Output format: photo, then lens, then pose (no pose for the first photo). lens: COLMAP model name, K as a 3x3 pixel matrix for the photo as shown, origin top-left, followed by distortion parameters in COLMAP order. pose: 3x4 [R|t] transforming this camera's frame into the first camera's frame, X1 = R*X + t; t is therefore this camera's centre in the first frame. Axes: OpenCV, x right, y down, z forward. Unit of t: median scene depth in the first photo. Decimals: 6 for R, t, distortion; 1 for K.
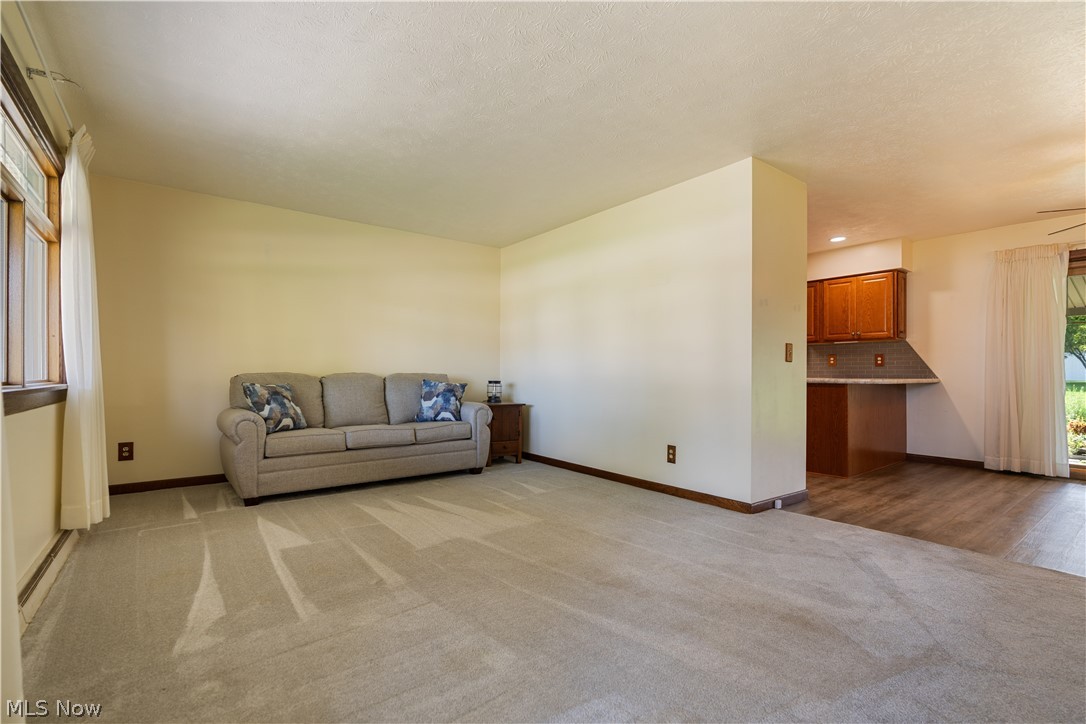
lens RADIAL K [[490.3, 0, 543.8], [0, 490.3, 371.7], [0, 0, 1]] dist [-0.000499, 0.000115]
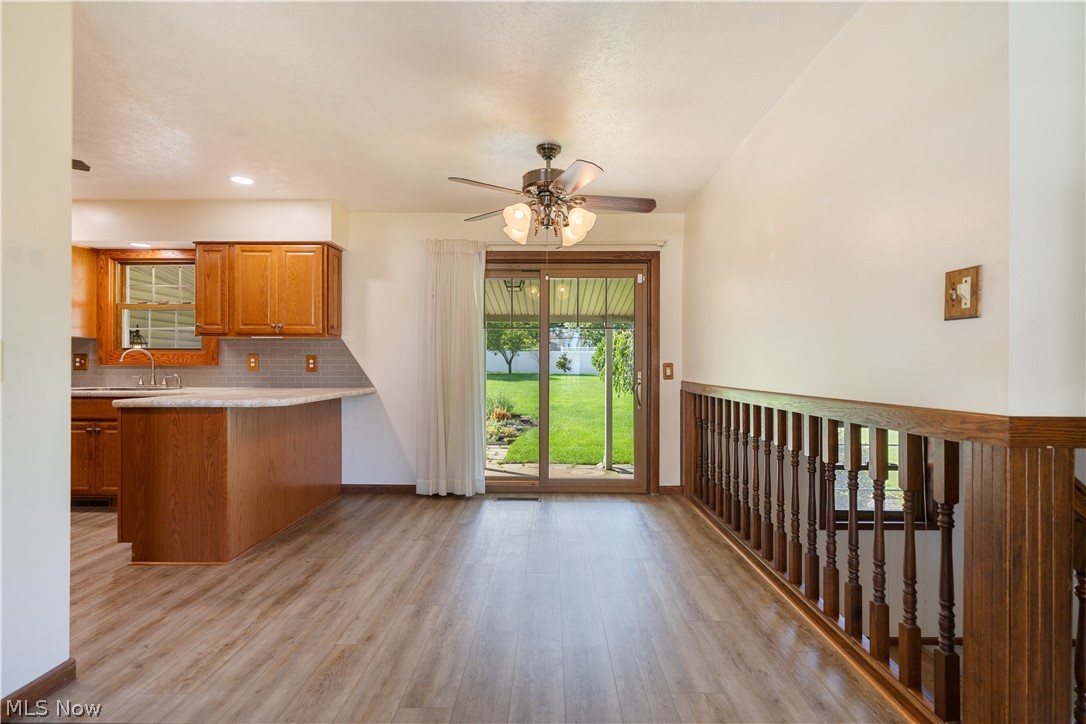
lens RADIAL K [[514.9, 0, 557.3], [0, 514.9, 367.9], [0, 0, 1]] dist [-0.010551, -0.000271]
pose [[0.596376, -0.005687, 0.802685, 0.354300], [-0.002390, 0.999958, 0.008861, -0.030612], [-0.802702, -0.007203, 0.596337, 0.294965]]
